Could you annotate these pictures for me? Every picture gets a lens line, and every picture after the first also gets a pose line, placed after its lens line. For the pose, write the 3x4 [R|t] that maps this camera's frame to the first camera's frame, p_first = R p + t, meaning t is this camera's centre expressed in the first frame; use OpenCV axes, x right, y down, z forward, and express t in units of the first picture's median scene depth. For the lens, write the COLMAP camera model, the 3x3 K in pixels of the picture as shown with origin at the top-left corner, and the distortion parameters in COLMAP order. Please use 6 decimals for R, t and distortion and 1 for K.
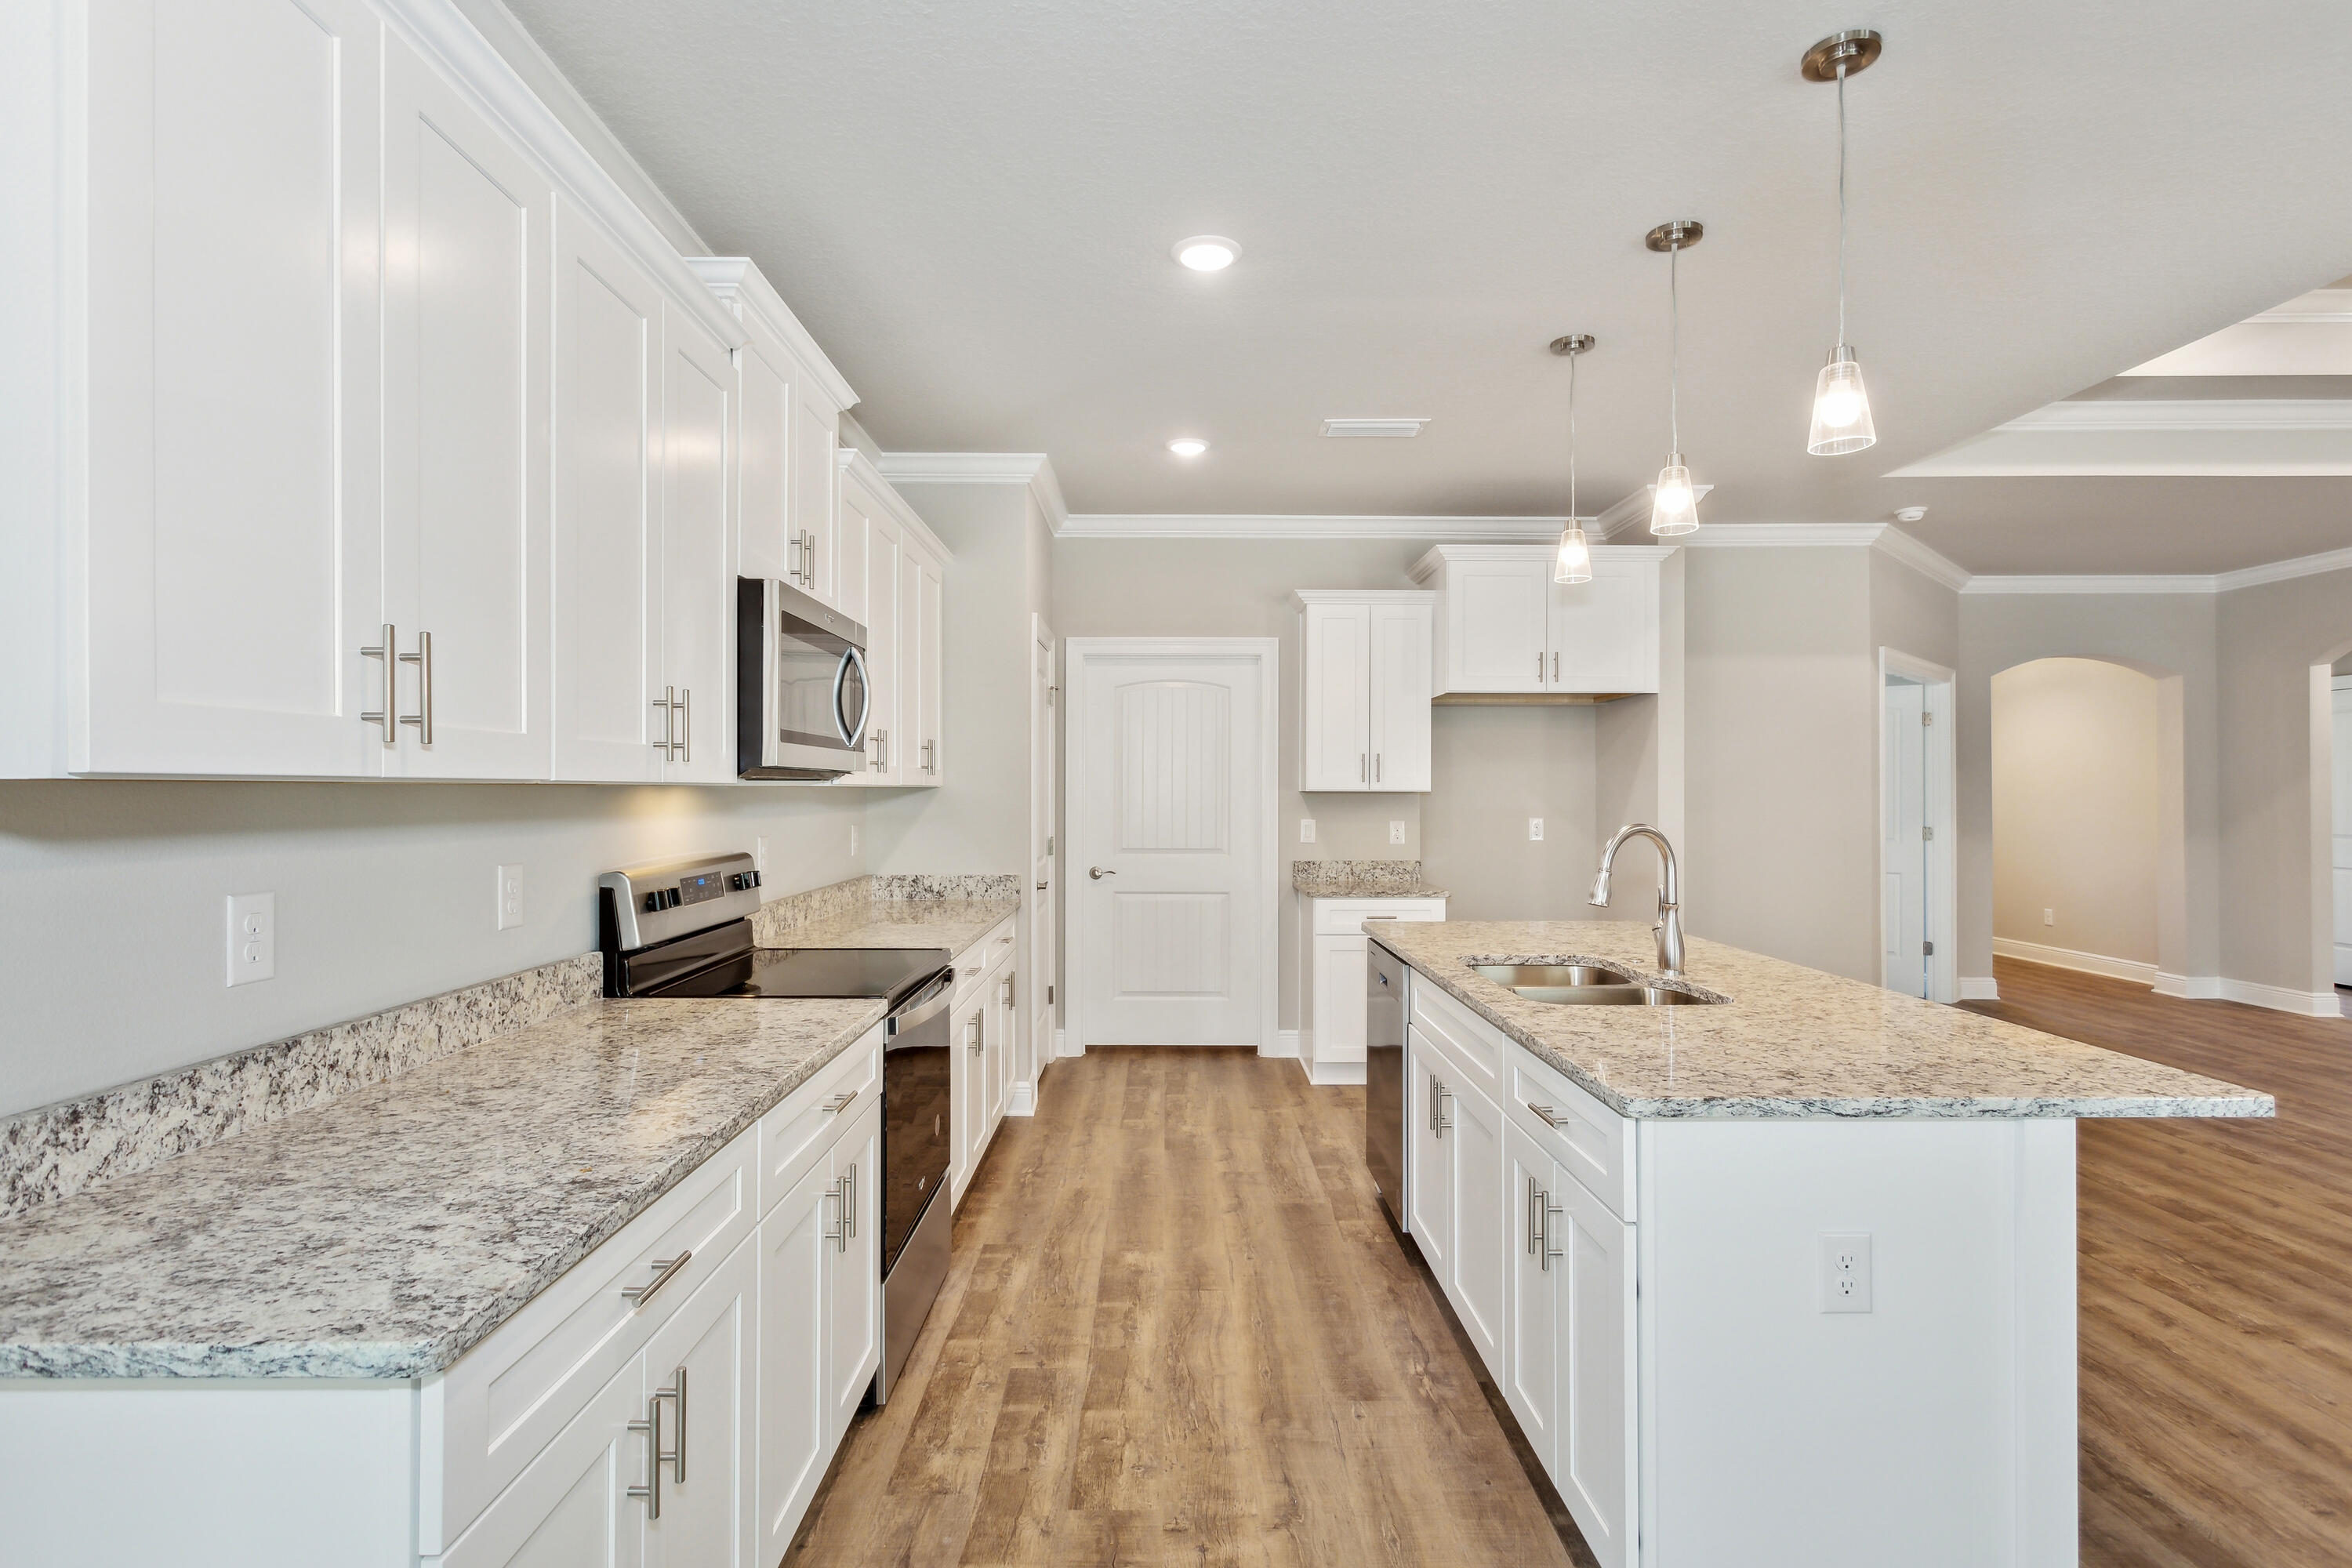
lens RADIAL K [[1145.0, 0, 1189.8], [0, 1145.0, 776.7], [0, 0, 1]] dist [0.013796, -0.001684]
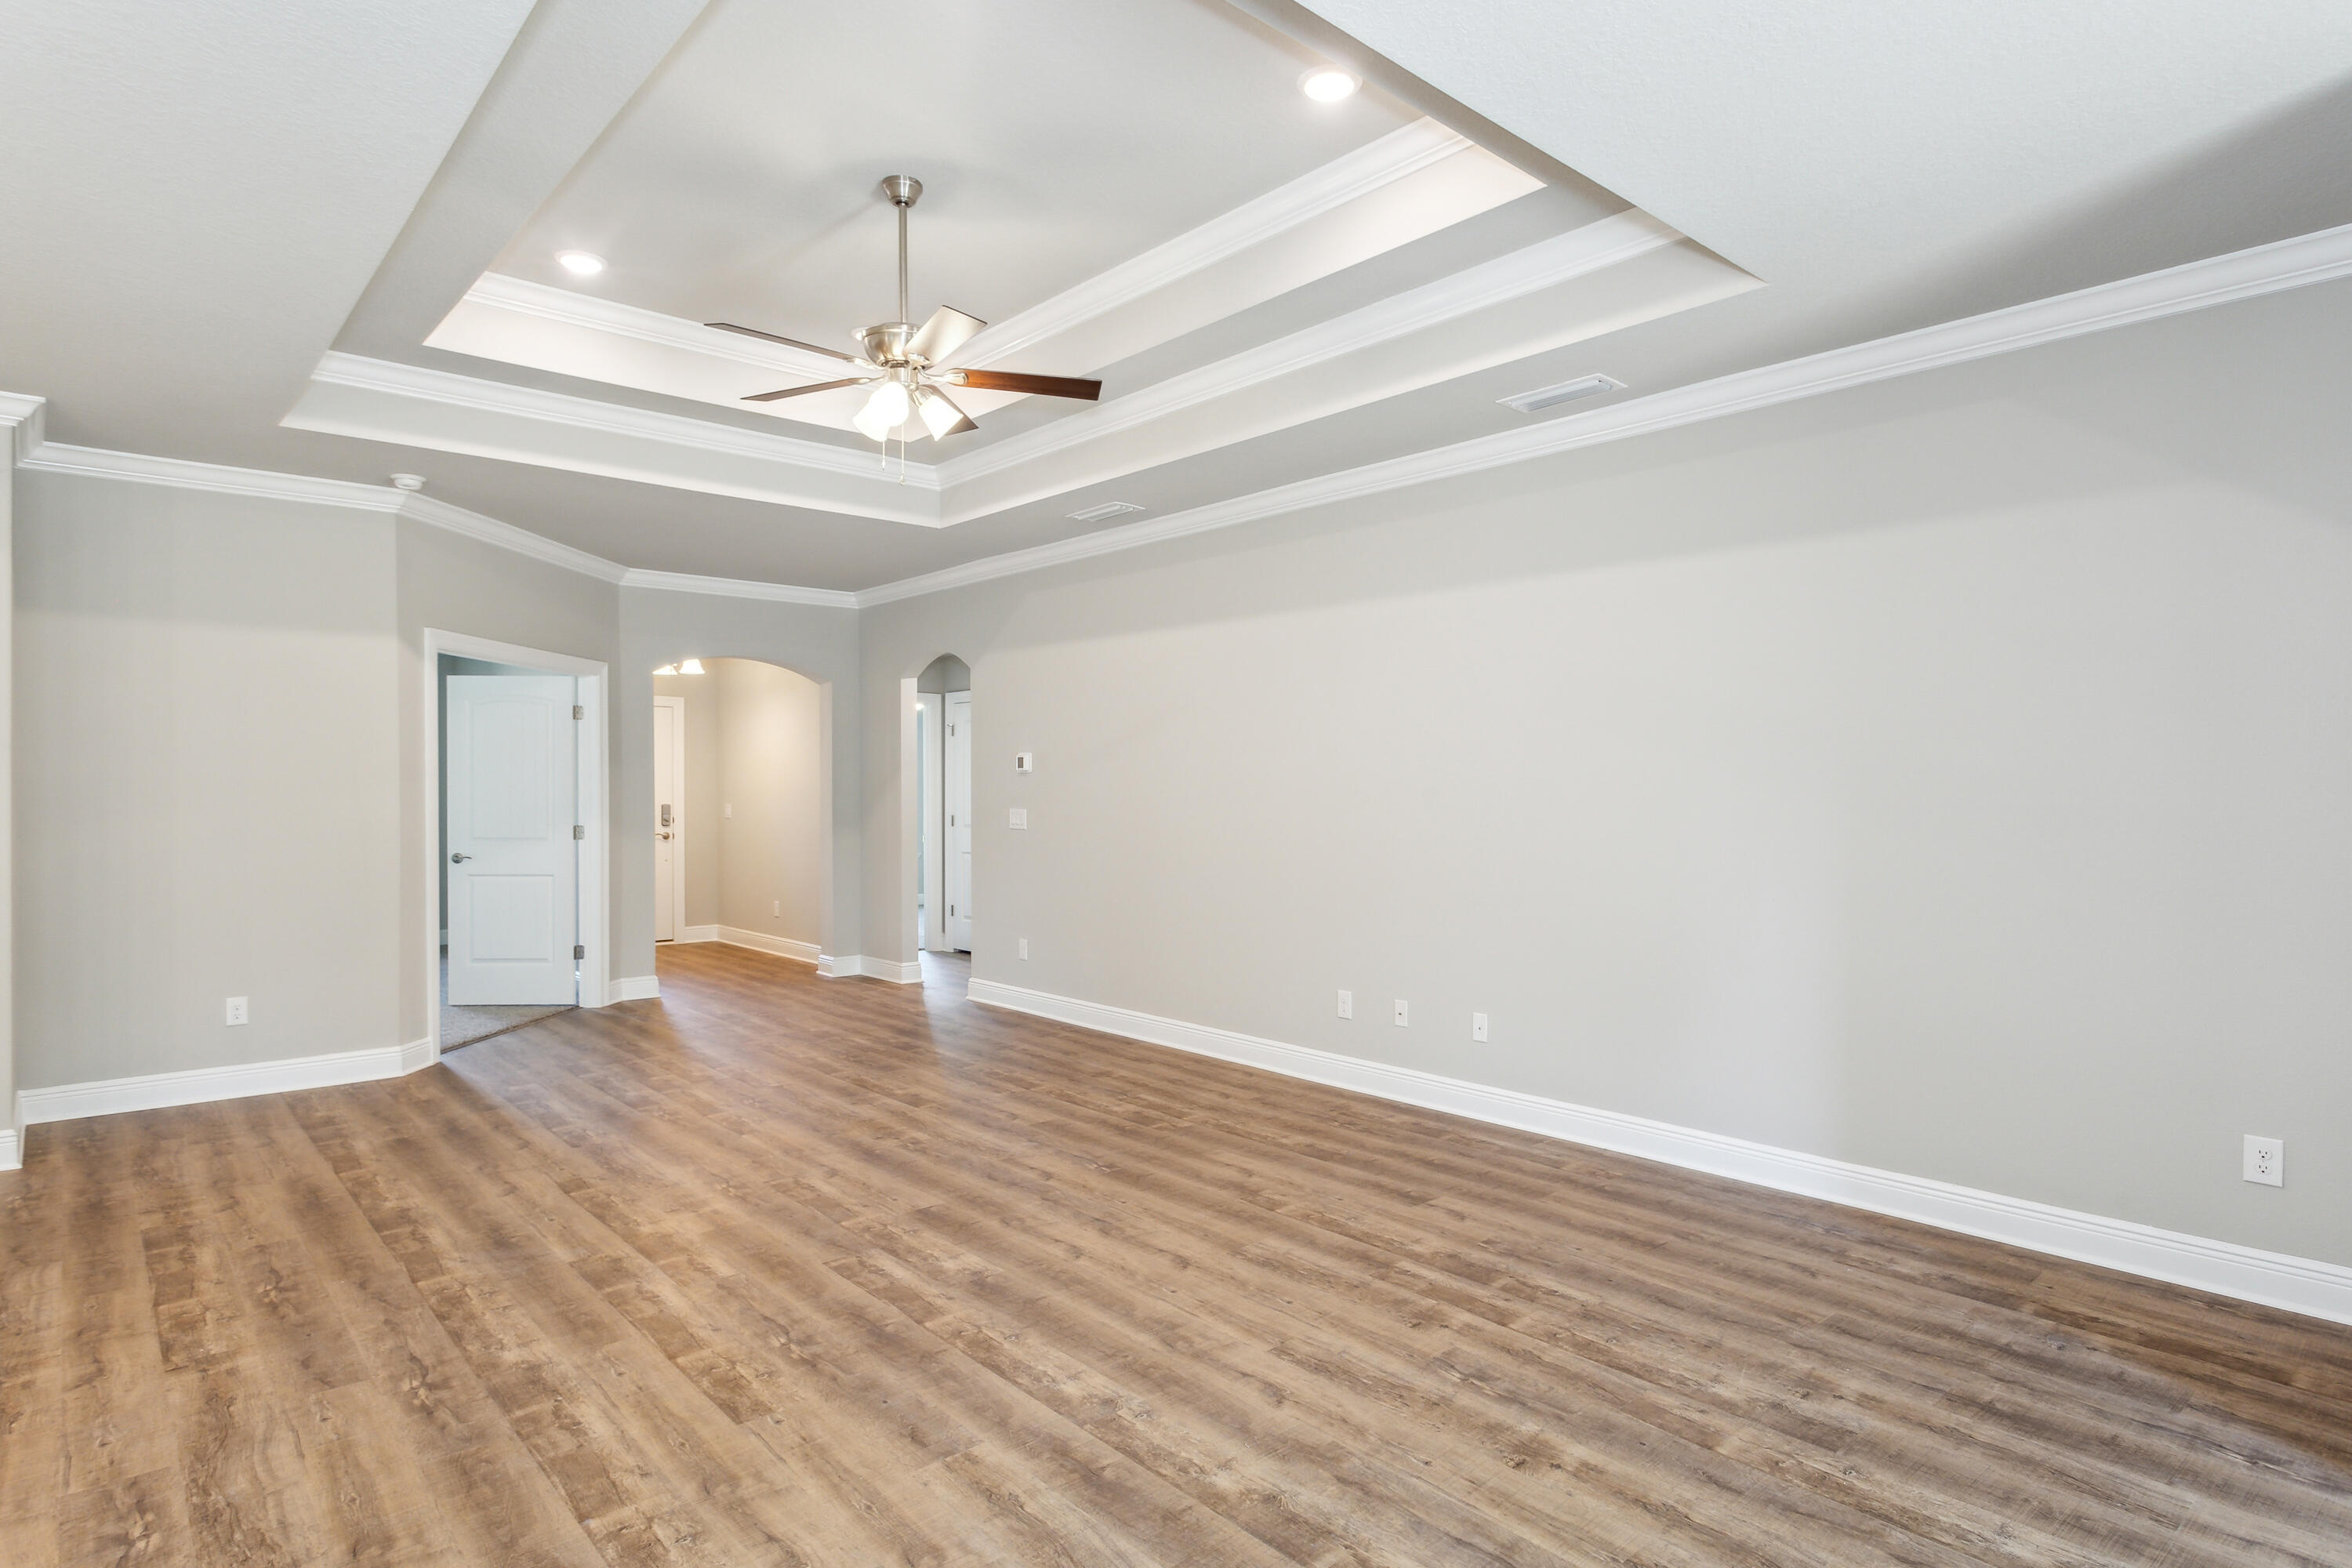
lens RADIAL K [[1251.0, 0, 1145.8], [0, 1251.0, 787.9], [0, 0, 1]] dist [0.002105, 0.000480]
pose [[0.770482, -0.002377, 0.637457, 1.115882], [-0.003852, 0.999957, 0.008385, 0.005553], [-0.637450, -0.008916, 0.770440, -0.330490]]
